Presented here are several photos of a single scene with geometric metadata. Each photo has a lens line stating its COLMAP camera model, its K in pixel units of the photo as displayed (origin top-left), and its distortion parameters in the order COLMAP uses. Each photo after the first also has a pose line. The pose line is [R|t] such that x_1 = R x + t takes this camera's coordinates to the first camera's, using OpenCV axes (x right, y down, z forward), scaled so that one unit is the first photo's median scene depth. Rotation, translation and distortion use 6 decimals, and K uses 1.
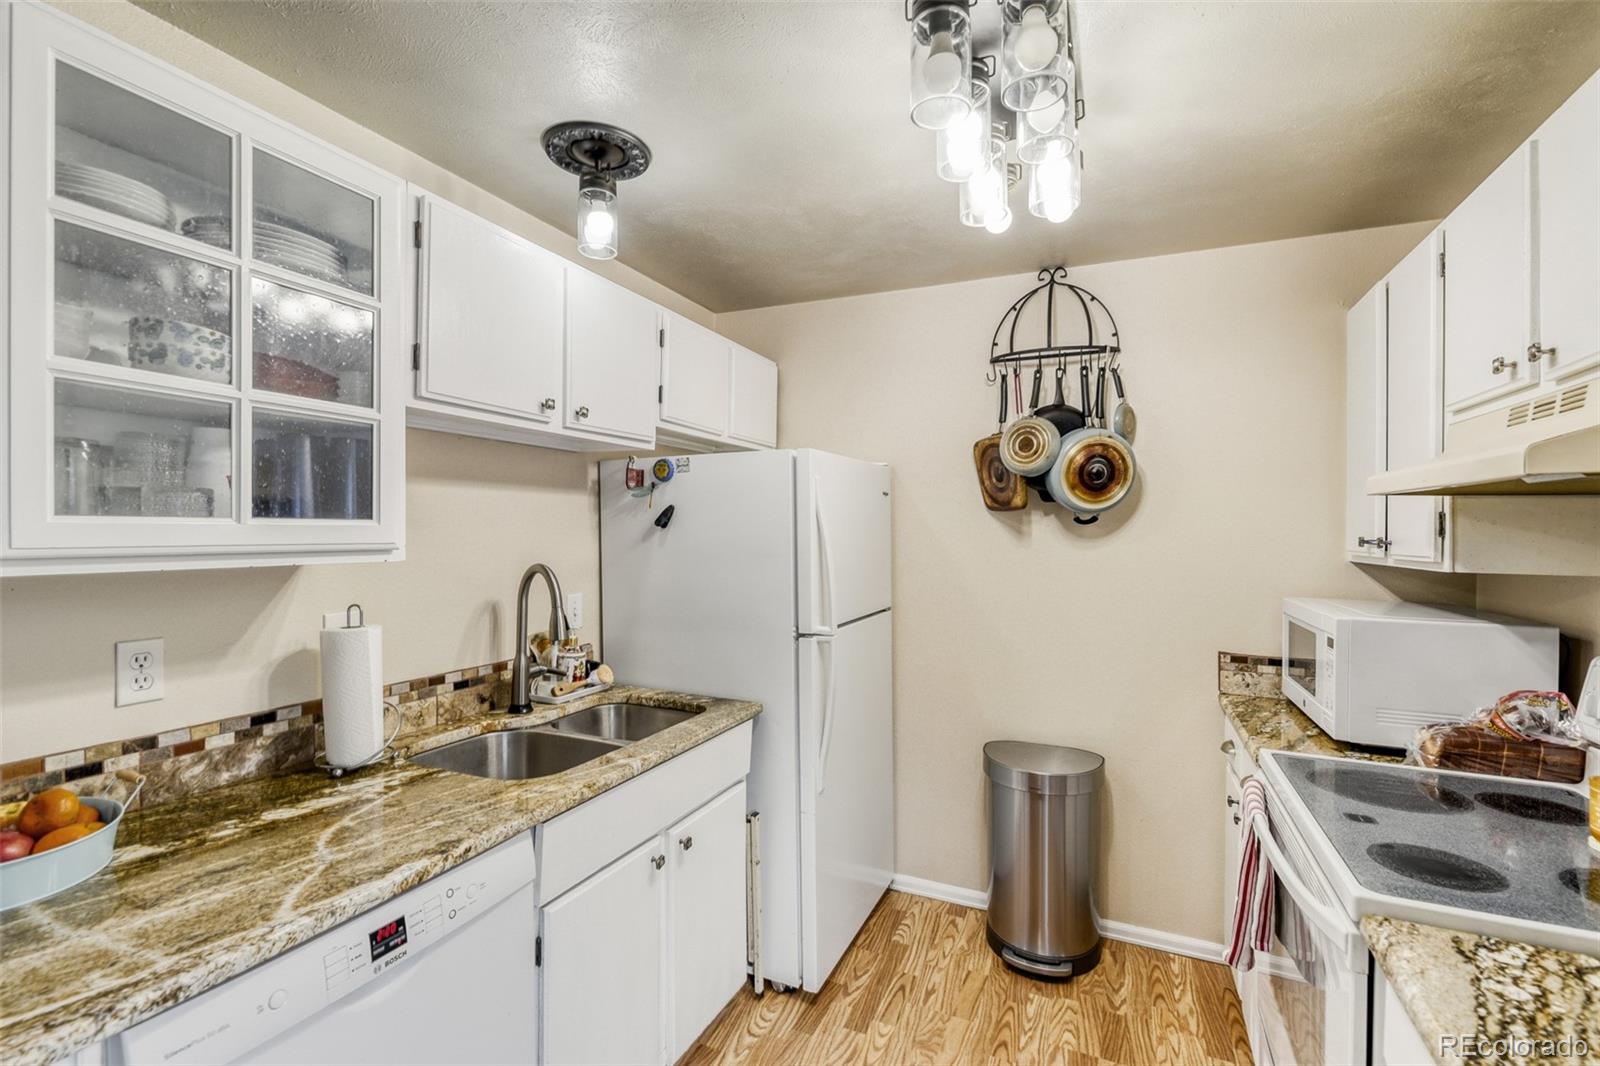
lens RADIAL K [[731.2, 0, 786.9], [0, 731.2, 529.6], [0, 0, 1]] dist [0.008747, -0.003066]
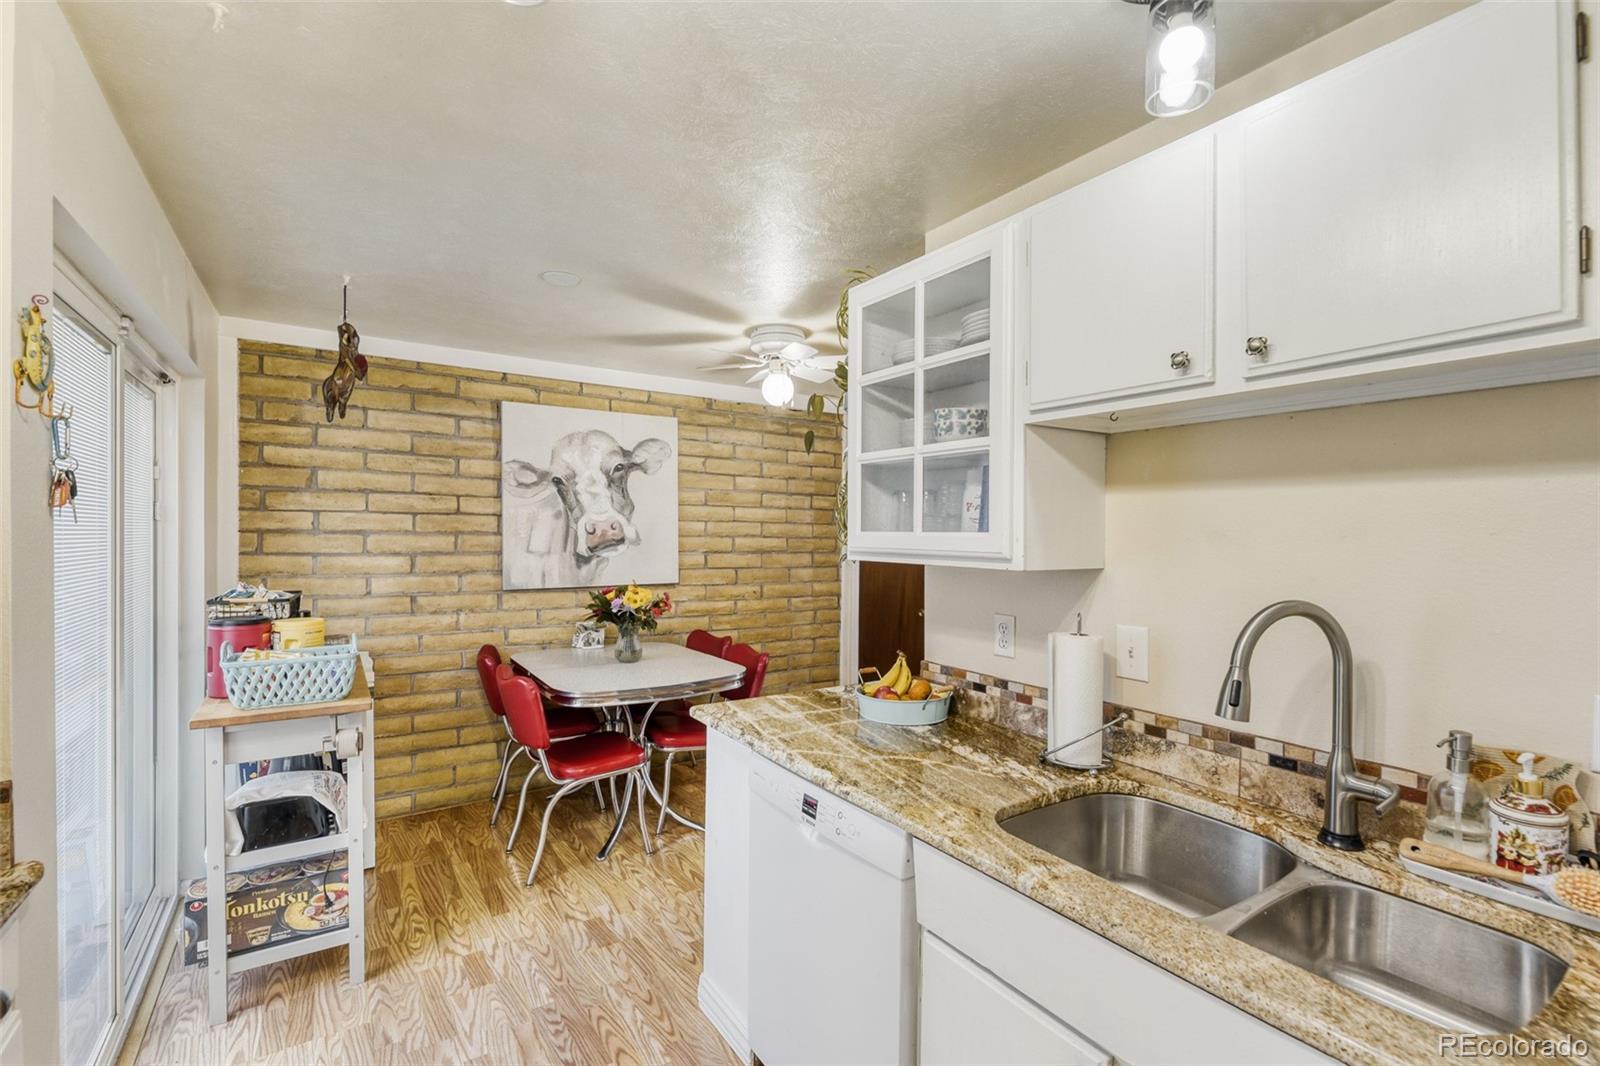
lens RADIAL K [[731.2, 0, 806.9], [0, 731.2, 531.5], [0, 0, 1]] dist [0.008747, -0.003066]
pose [[-0.535375, -0.018963, -0.844401, 0.424013], [-0.016977, 0.999788, -0.011689, 0.002927], [0.844444, 0.008077, -0.535583, 1.017714]]
